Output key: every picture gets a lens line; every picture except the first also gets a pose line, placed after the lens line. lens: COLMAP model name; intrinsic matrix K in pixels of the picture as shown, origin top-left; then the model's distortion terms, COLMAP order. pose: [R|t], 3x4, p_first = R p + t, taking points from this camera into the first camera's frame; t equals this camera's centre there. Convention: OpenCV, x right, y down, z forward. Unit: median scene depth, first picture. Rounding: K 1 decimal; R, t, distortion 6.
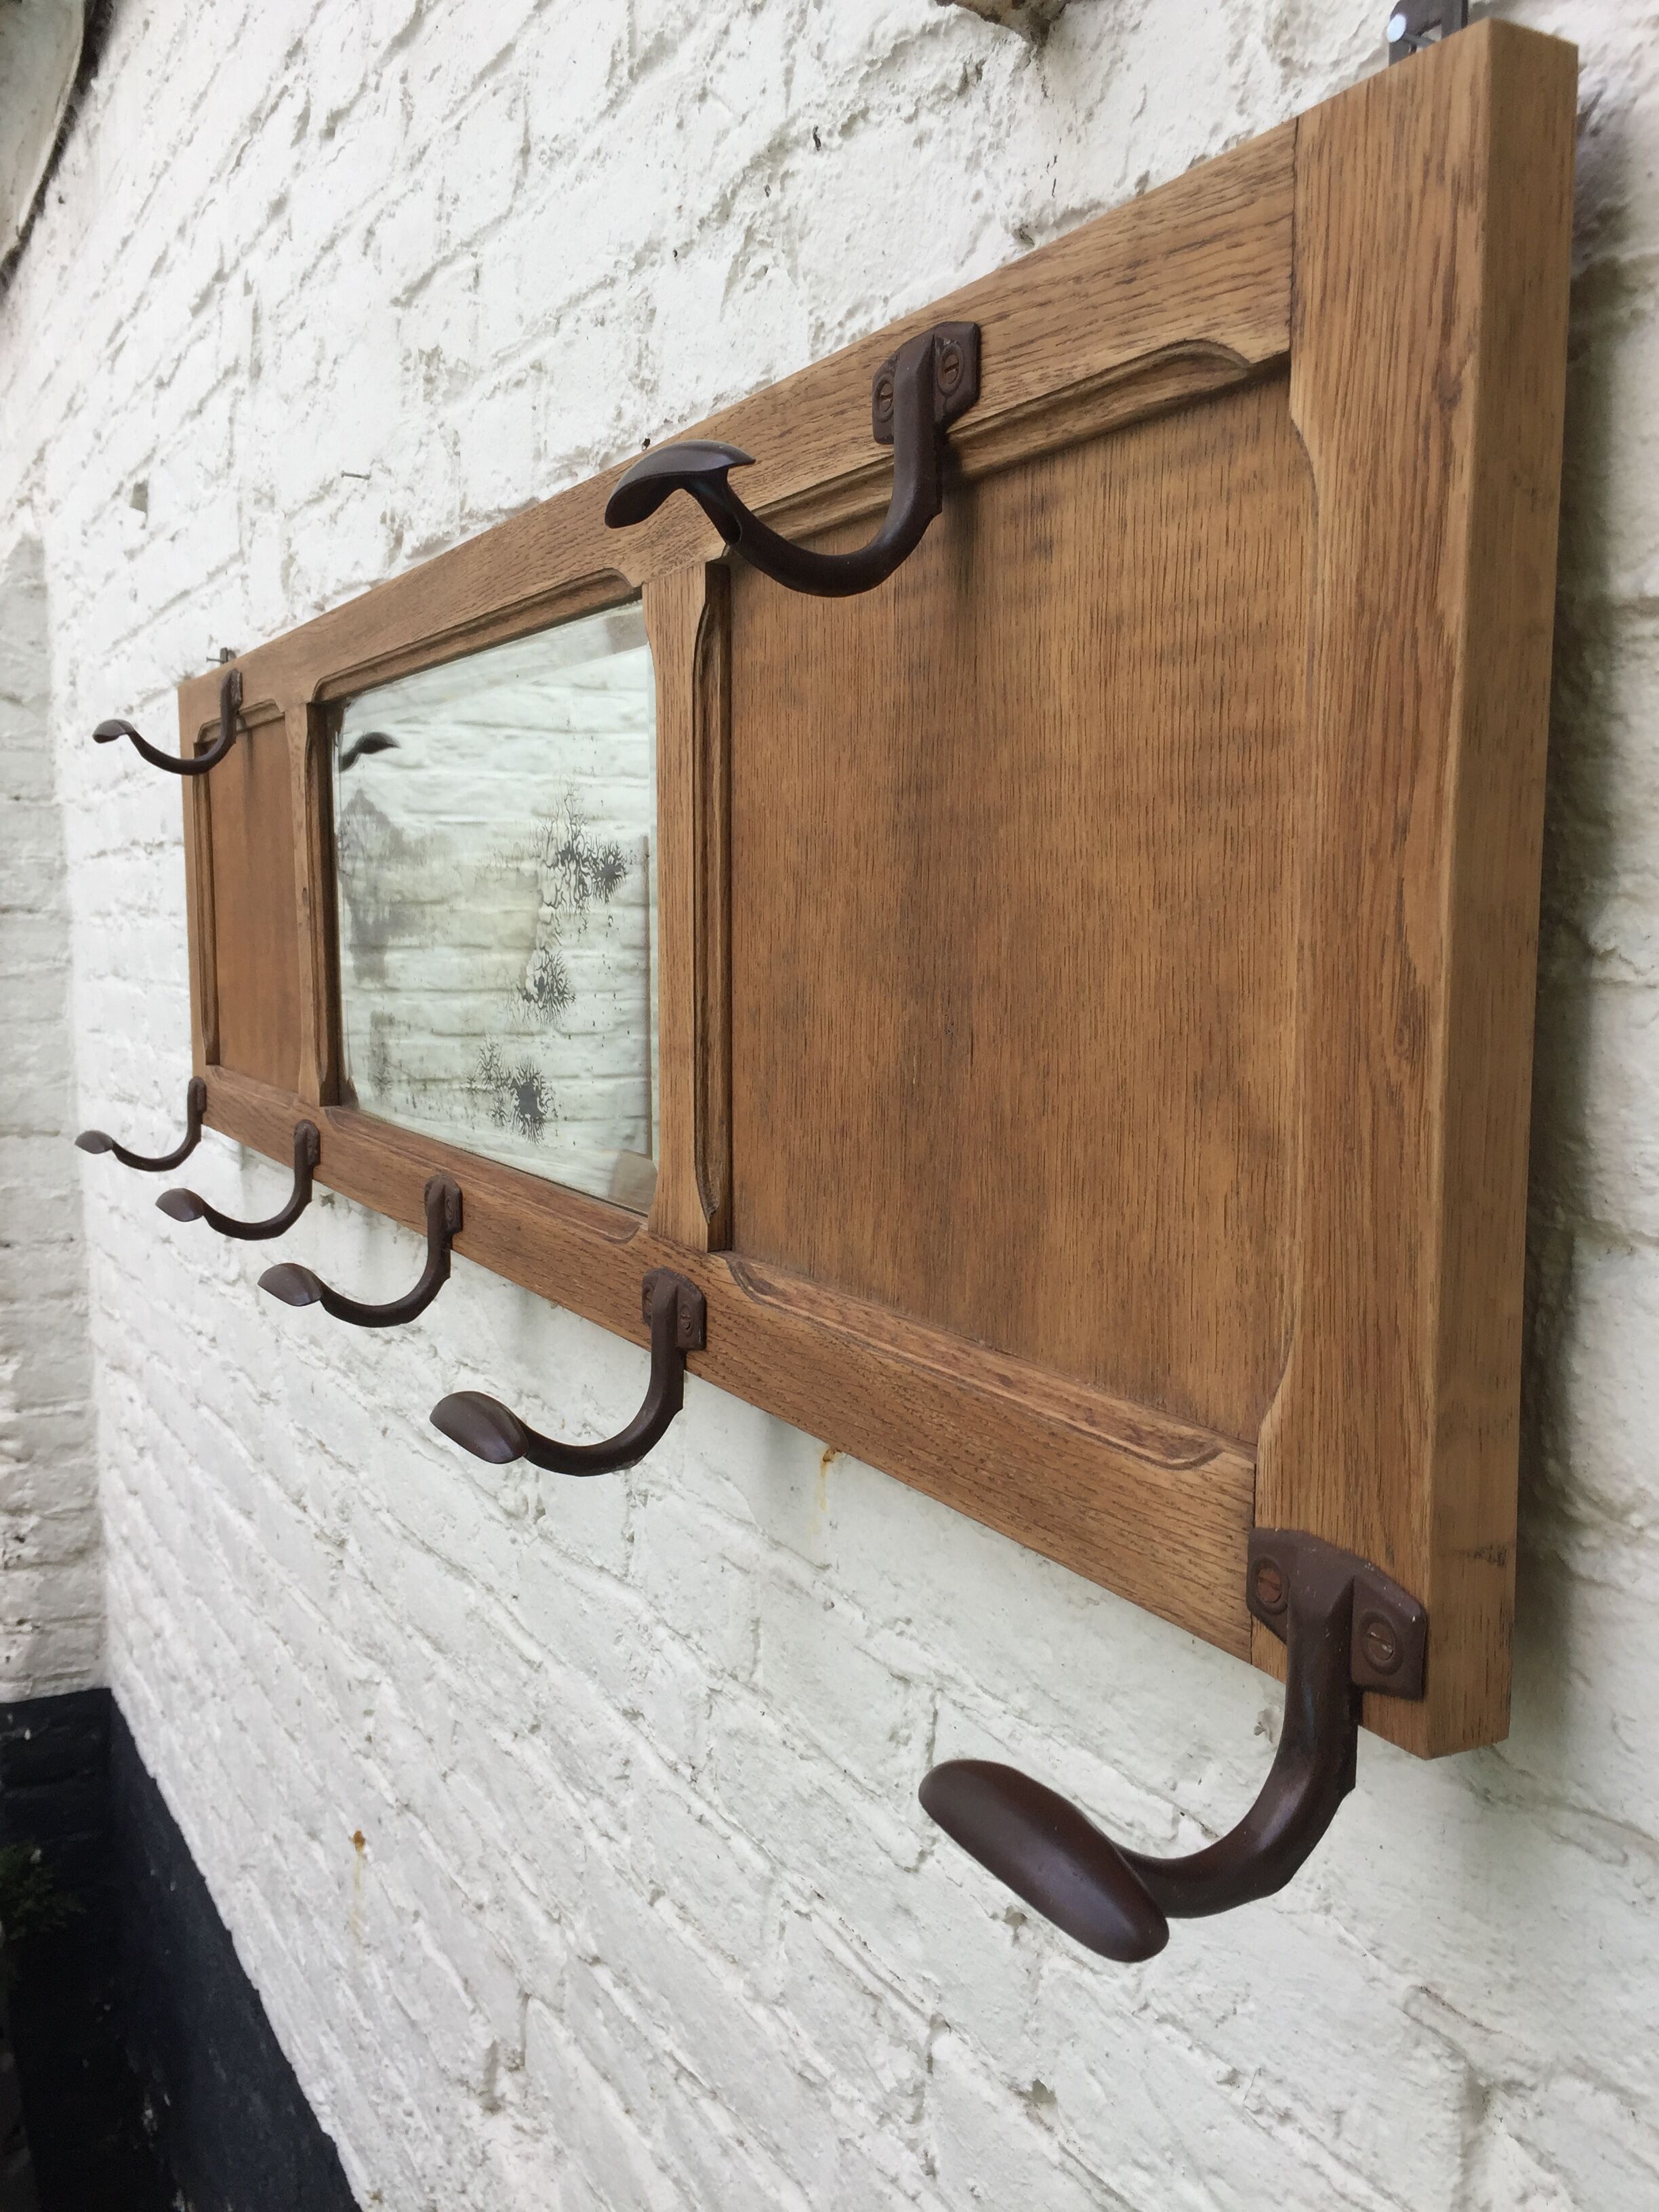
lens RADIAL K [[1901.5, 0, 840.6], [0, 1901.5, 1093.4], [0, 0, 1]] dist [0.083744, -0.112036]
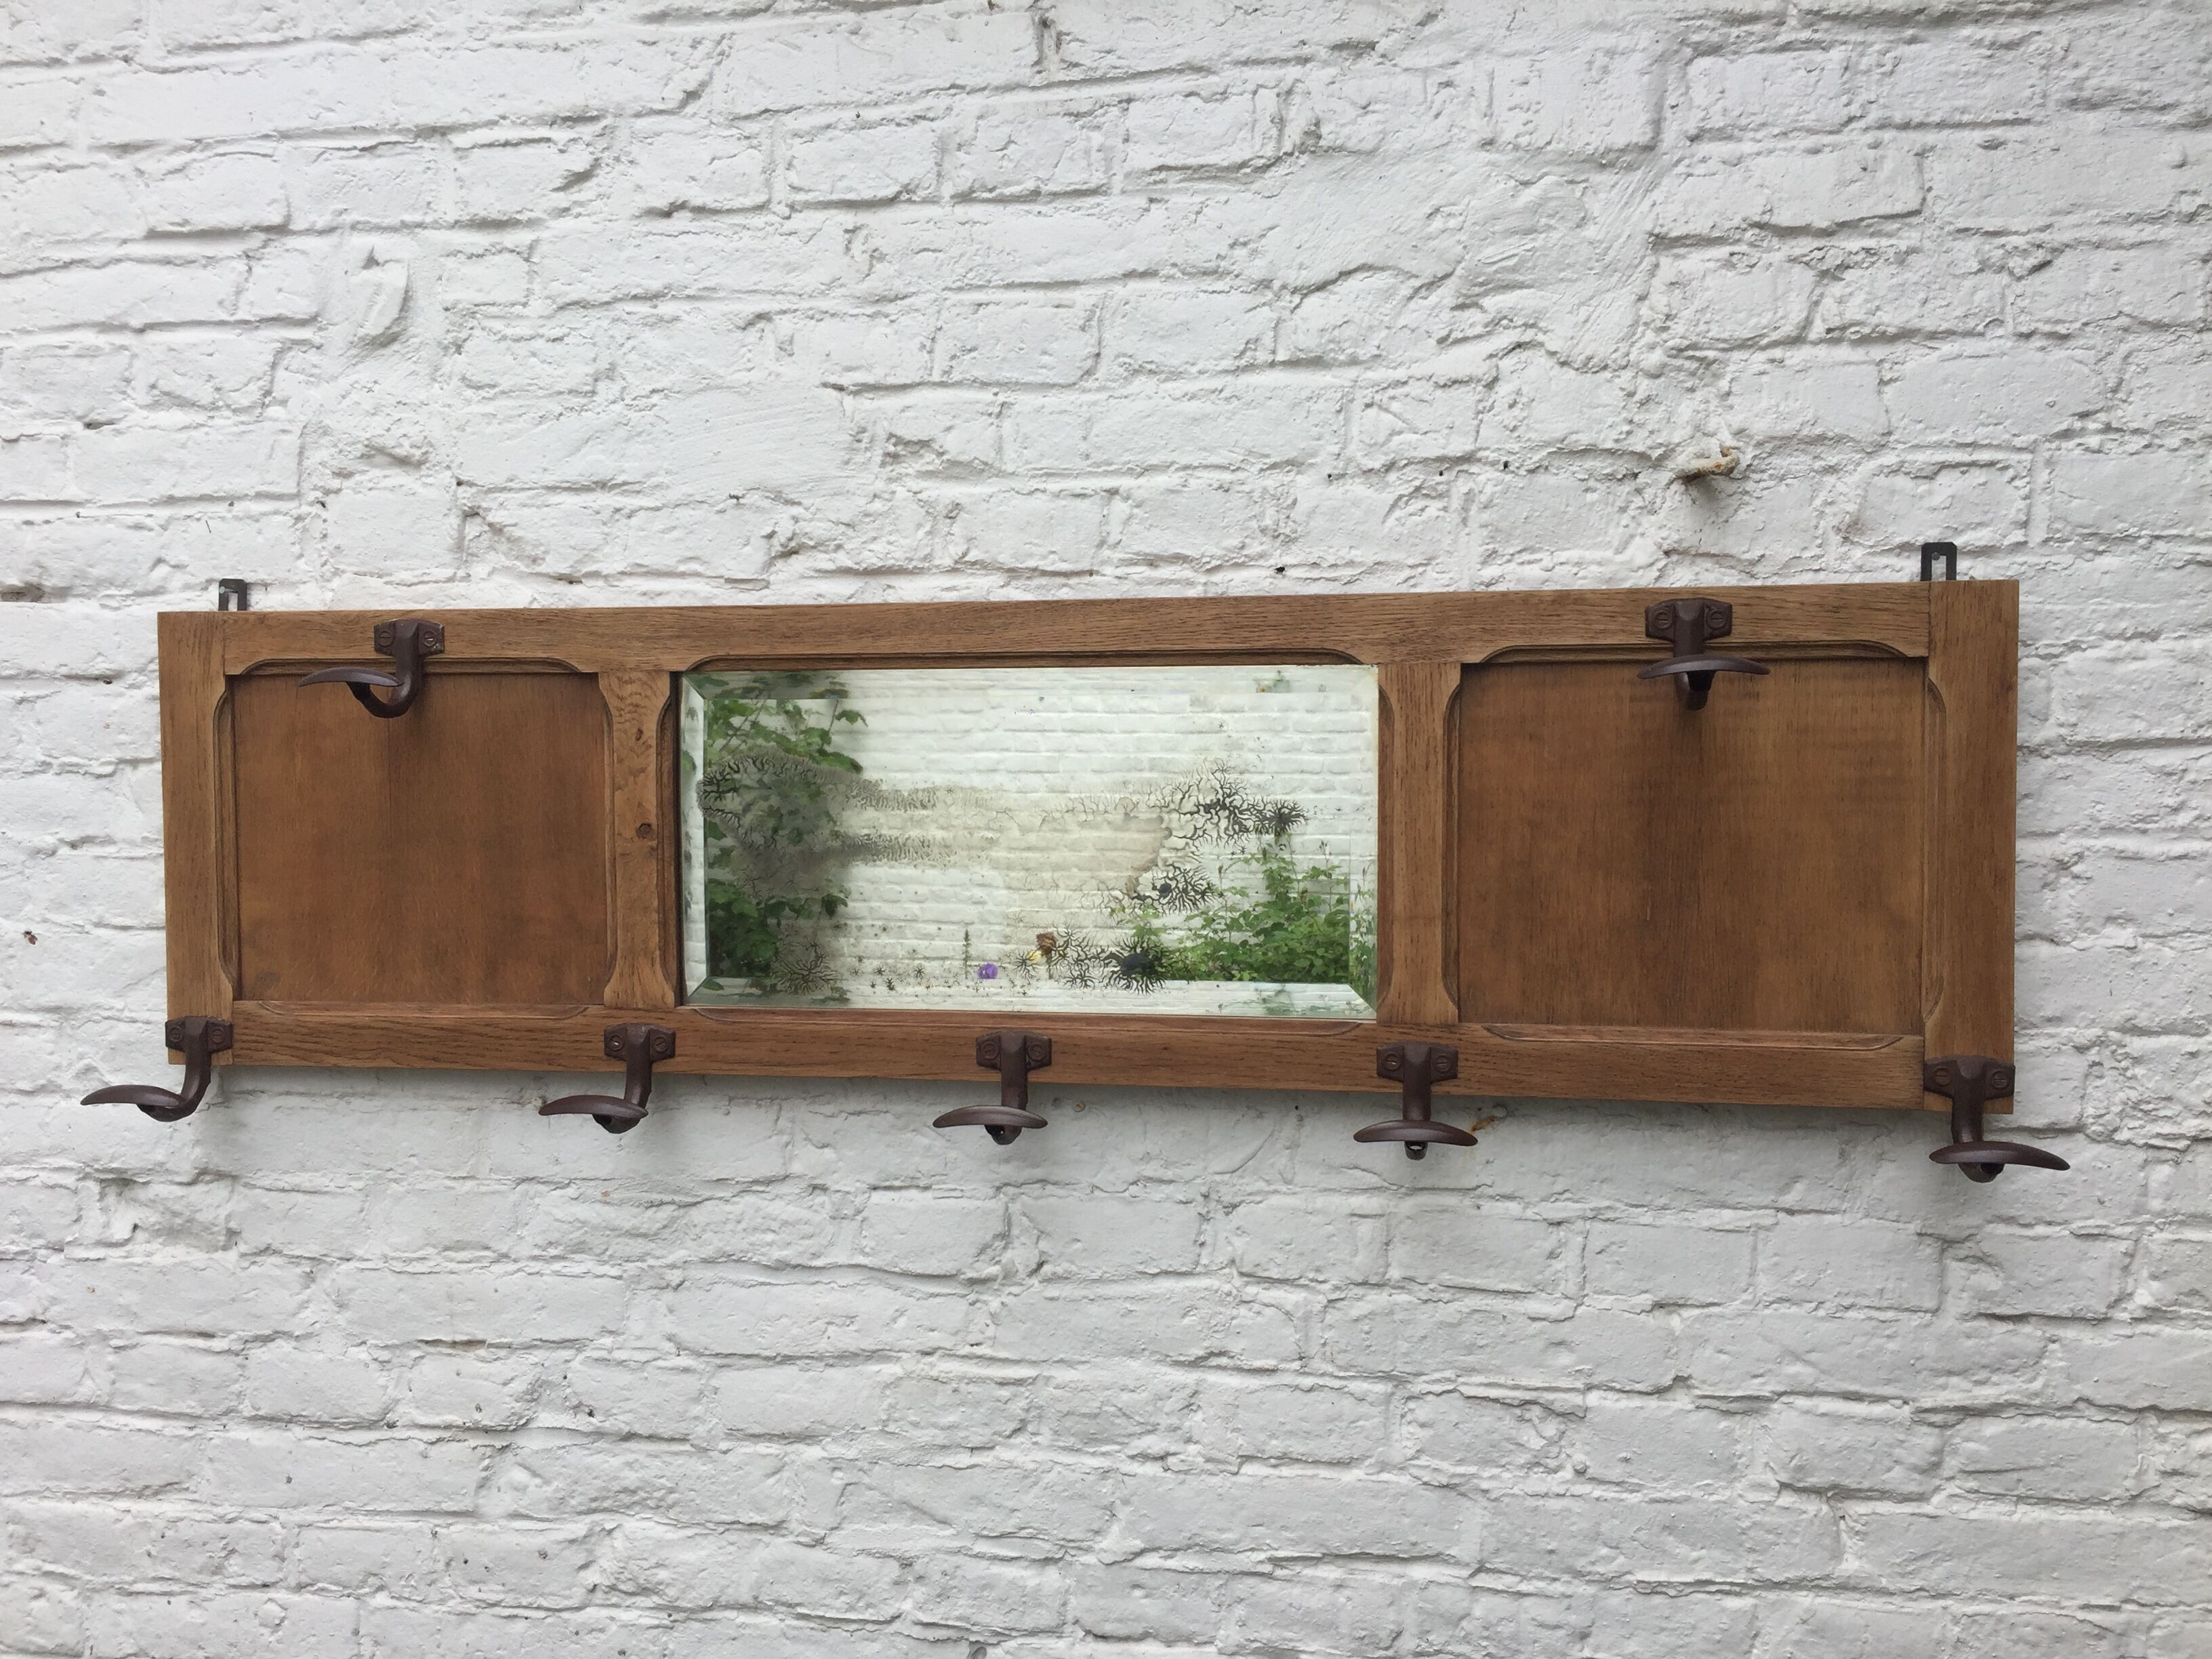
lens RADIAL K [[1936.4, 0, 1088.1], [0, 1936.4, 813.8], [0, 0, 1]] dist [0.092297, -0.132076]
pose [[0.629444, -0.030336, 0.776453, -2.176485], [0.083055, 0.996140, -0.028411, -0.119801], [-0.772594, 0.082372, 0.629534, 0.078872]]
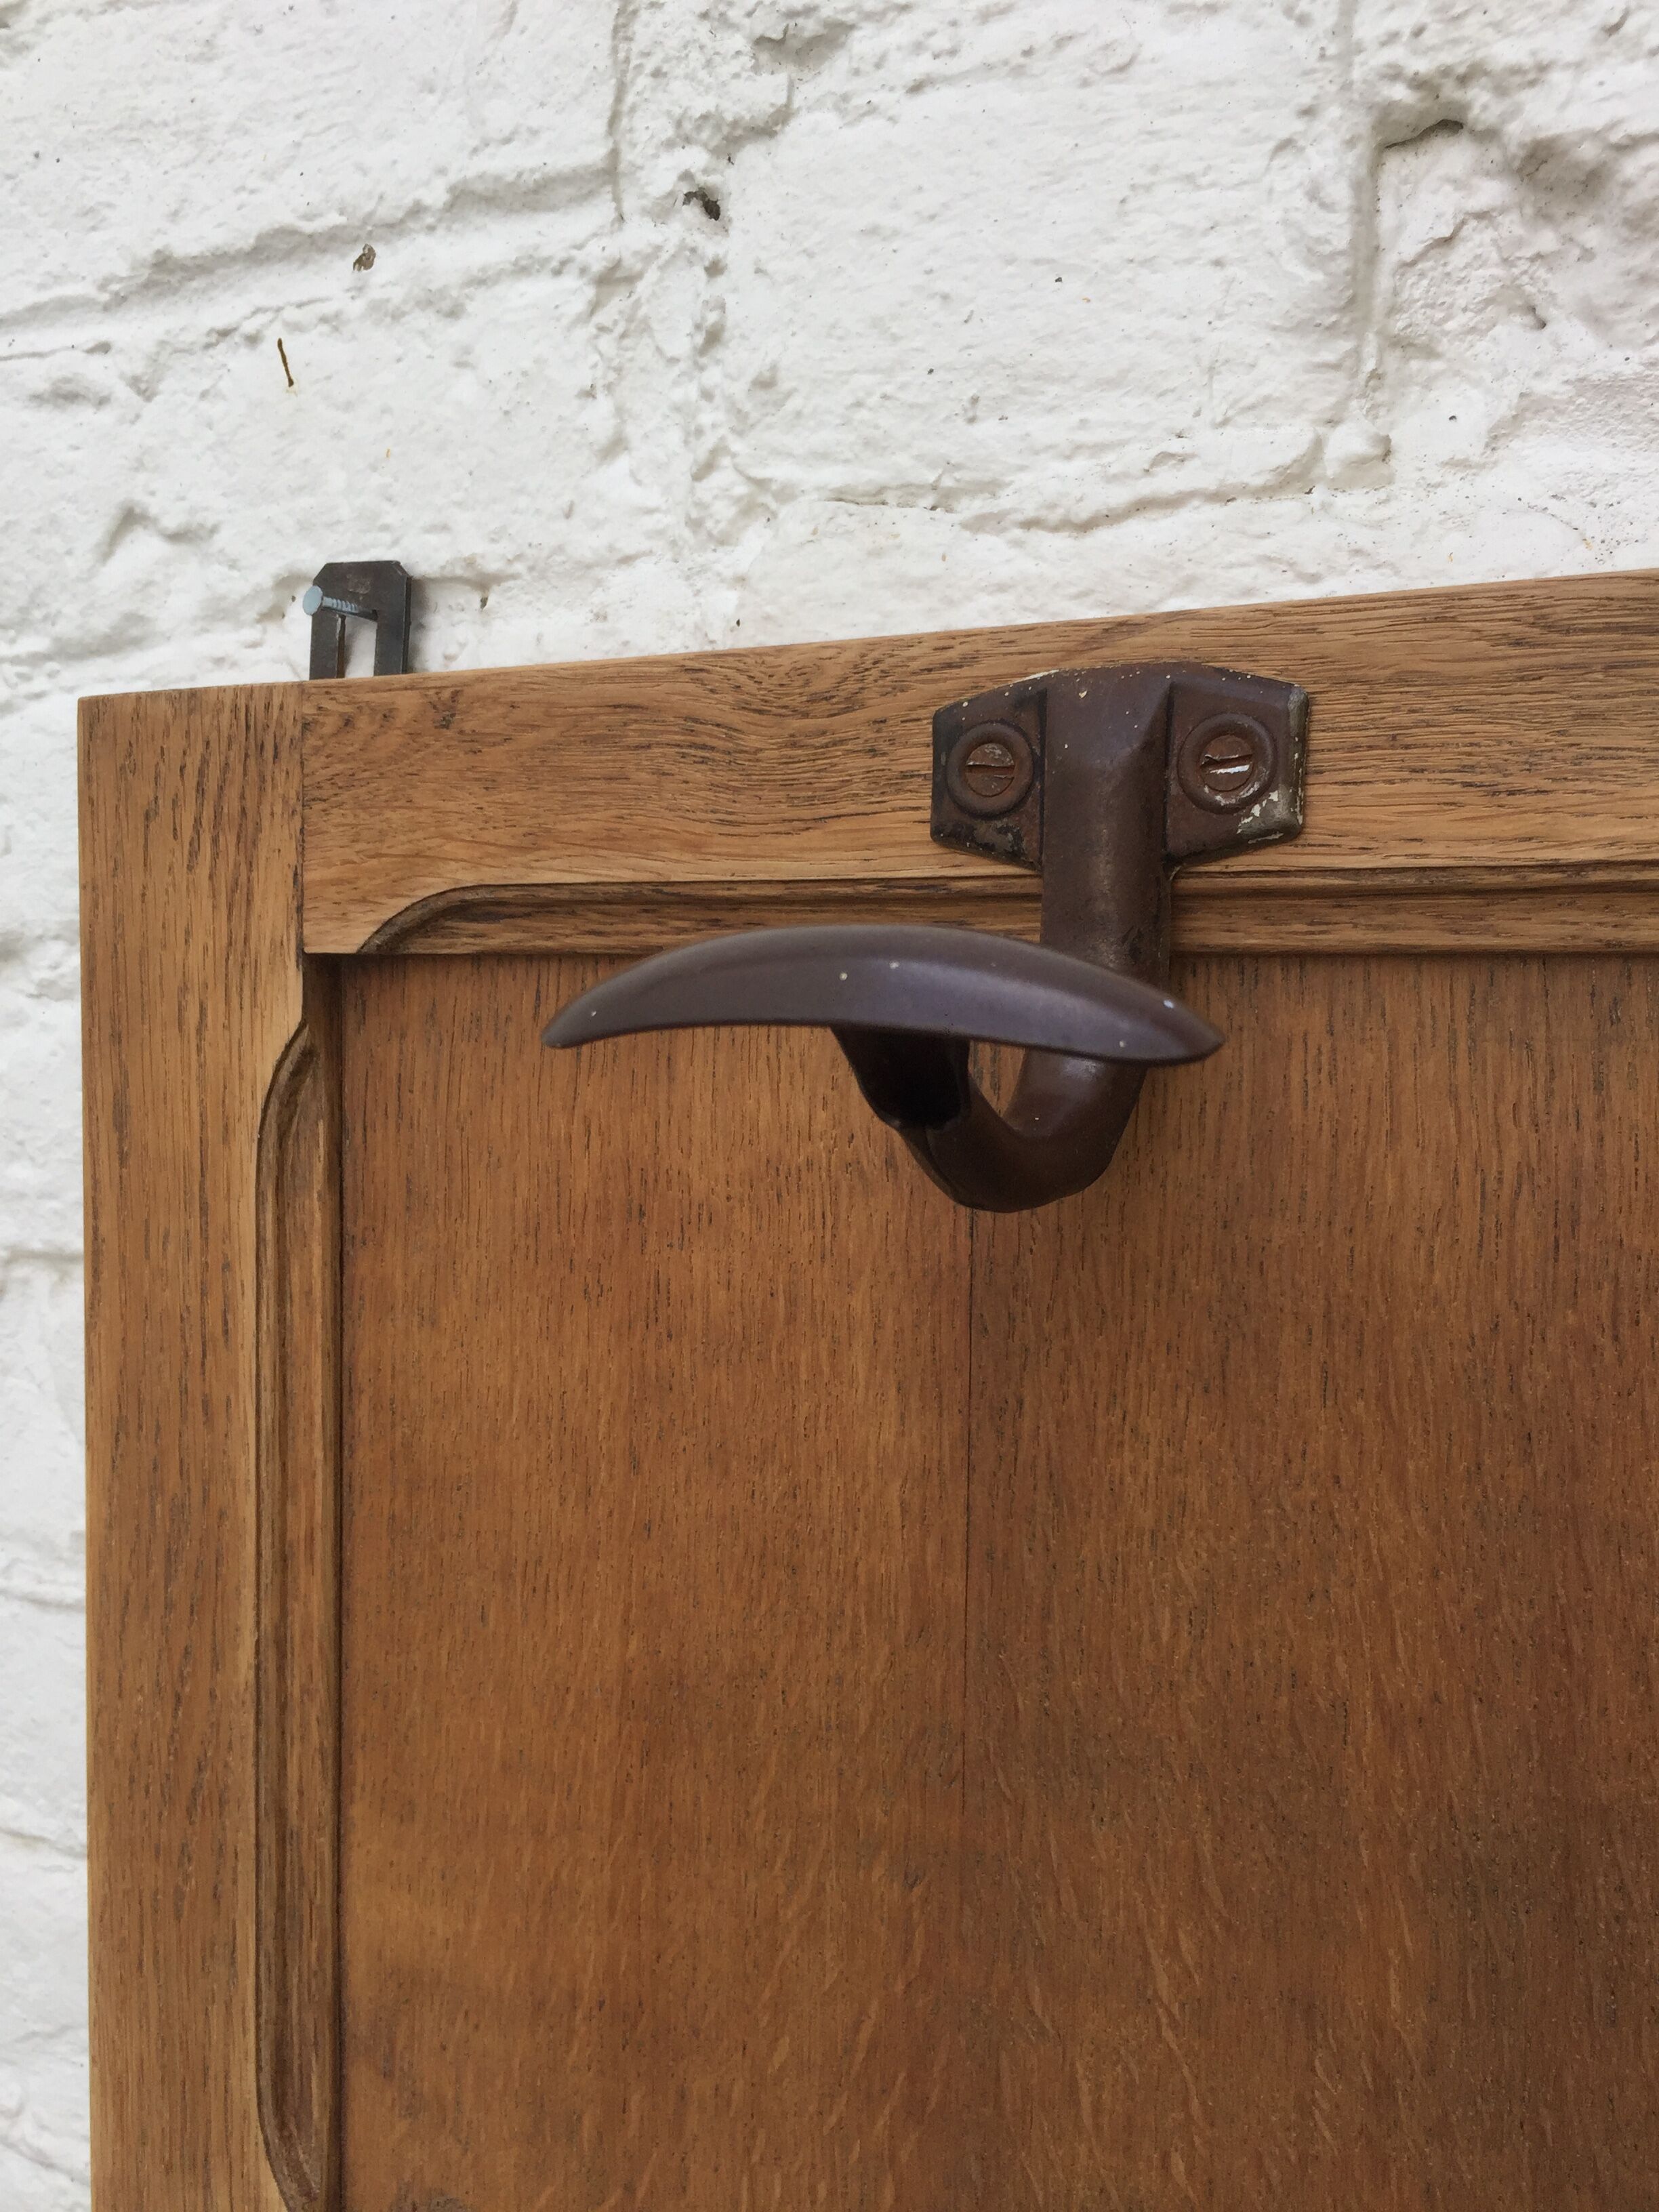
lens RADIAL K [[1986.4, 0, 782.0], [0, 1986.4, 1132.0], [0, 0, 1]] dist [0.097493, -0.140507]
pose [[0.841665, -0.018210, 0.539693, -1.085148], [0.040158, 0.998775, -0.028927, -0.392405], [-0.538505, 0.046020, 0.841365, 1.980112]]
